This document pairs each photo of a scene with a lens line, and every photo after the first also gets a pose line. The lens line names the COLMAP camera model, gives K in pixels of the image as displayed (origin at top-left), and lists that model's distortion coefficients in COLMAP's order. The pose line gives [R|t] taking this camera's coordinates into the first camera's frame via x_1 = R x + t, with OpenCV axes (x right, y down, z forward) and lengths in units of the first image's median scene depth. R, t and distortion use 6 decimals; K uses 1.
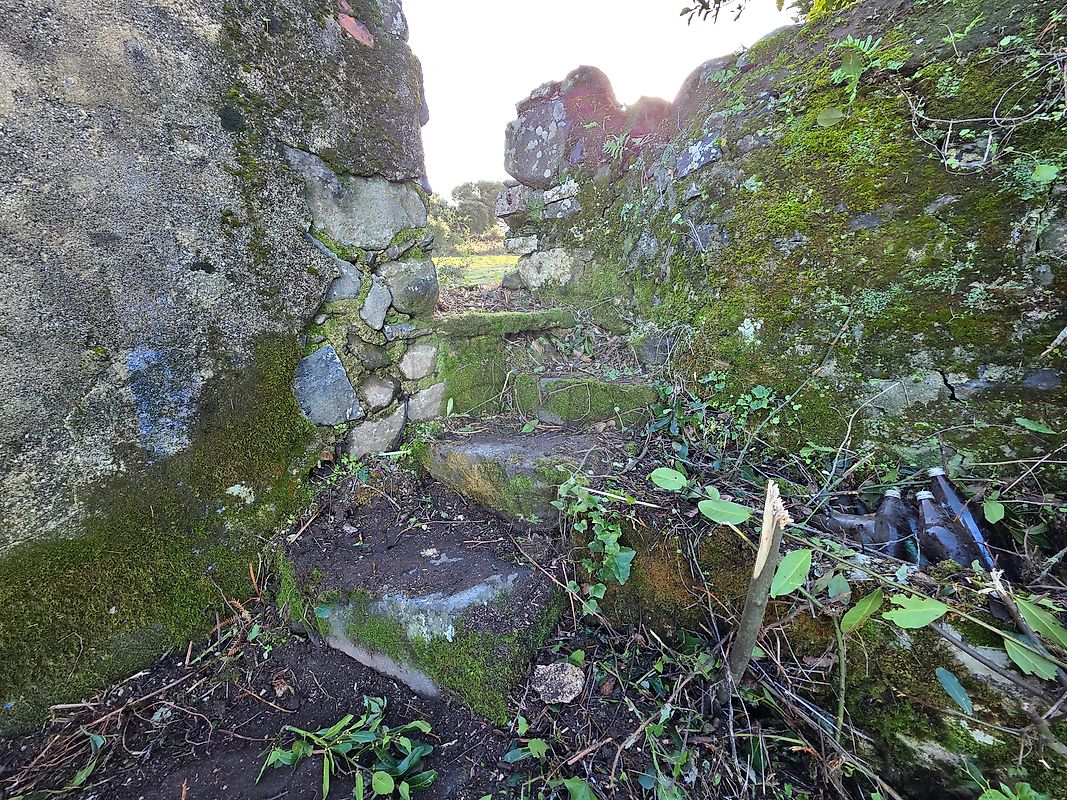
lens RADIAL K [[428.9, 0, 534.9], [0, 428.9, 392.6], [0, 0, 1]] dist [0.001265, 0.001000]
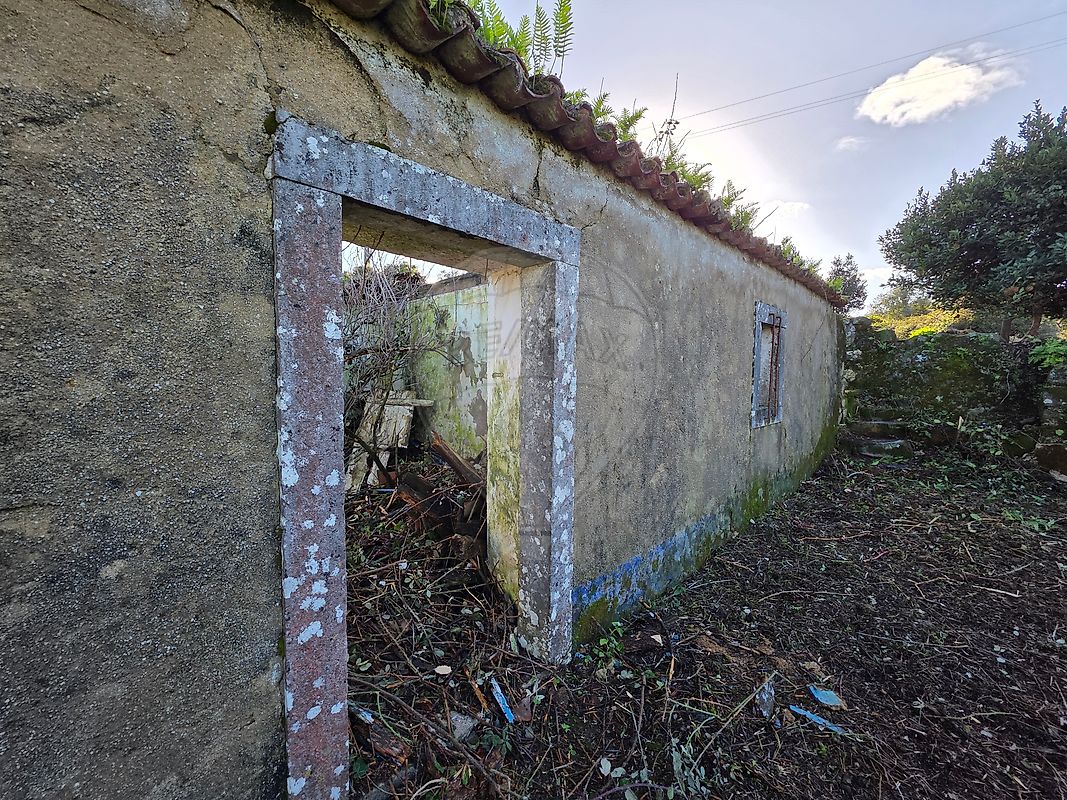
lens RADIAL K [[428.9, 0, 531.5], [0, 428.9, 397.8], [0, 0, 1]] dist [0.001265, 0.001000]
pose [[0.995008, 0.026470, -0.096217, -3.580726], [-0.037421, 0.992793, -0.113849, 0.561646], [0.092510, 0.116882, 0.988828, -4.166816]]
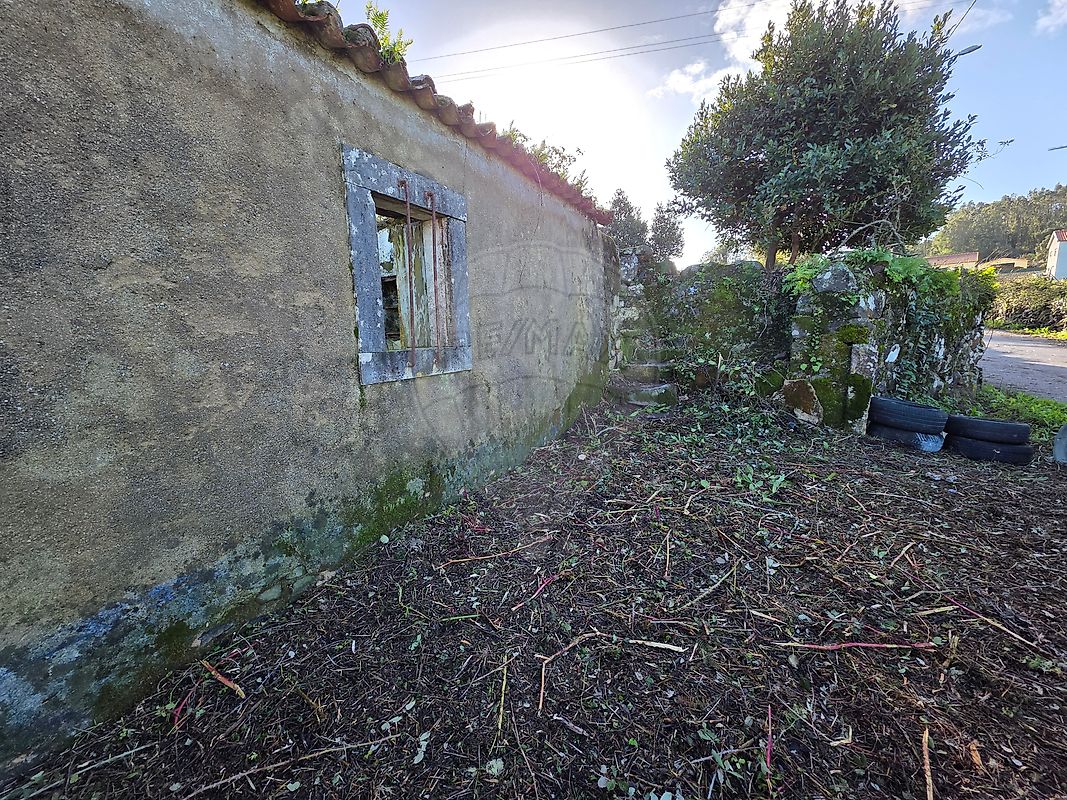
lens RADIAL K [[428.9, 0, 534.1], [0, 428.9, 395.8], [0, 0, 1]] dist [0.001265, 0.001000]
pose [[0.981241, -0.029976, 0.190438, -2.058147], [0.034014, 0.999260, -0.017969, 0.477458], [-0.189758, 0.024110, 0.981535, -2.881265]]
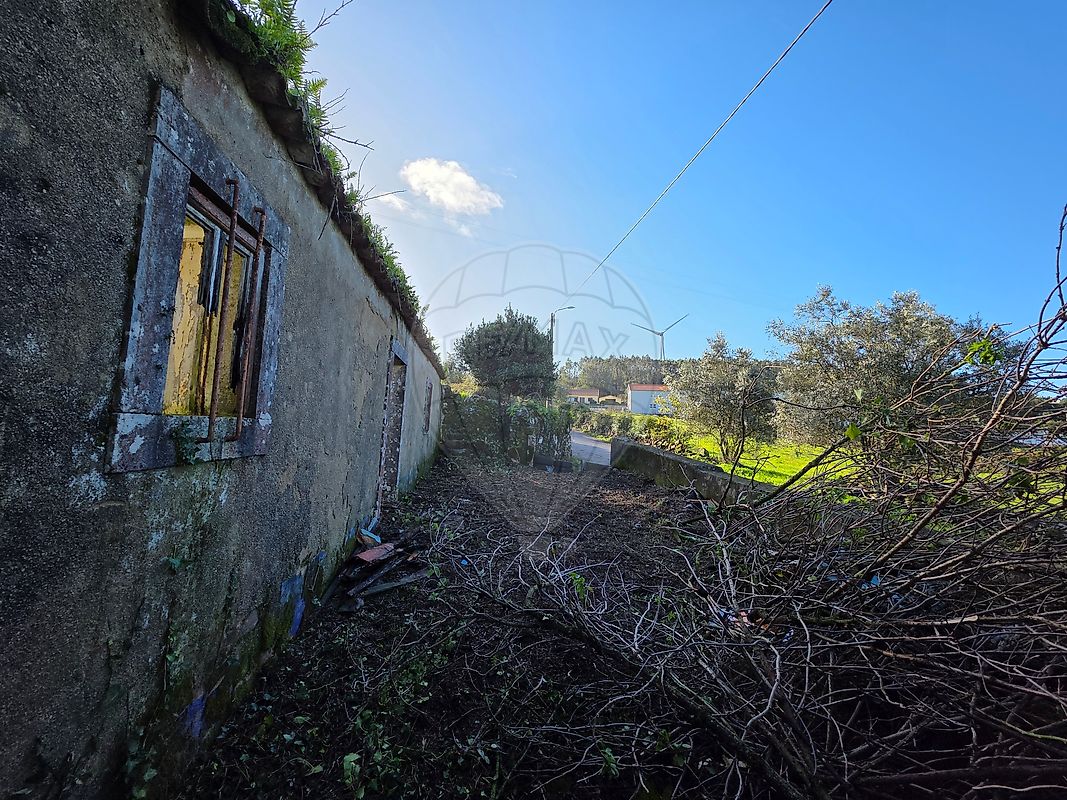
lens RADIAL K [[428.9, 0, 533.7], [0, 428.9, 399.2], [0, 0, 1]] dist [0.001265, 0.001000]
pose [[0.679384, 0.108504, 0.725716, -5.962396], [0.059804, 0.977529, -0.202139, 1.266198], [-0.731341, 0.180731, 0.657629, -6.640957]]
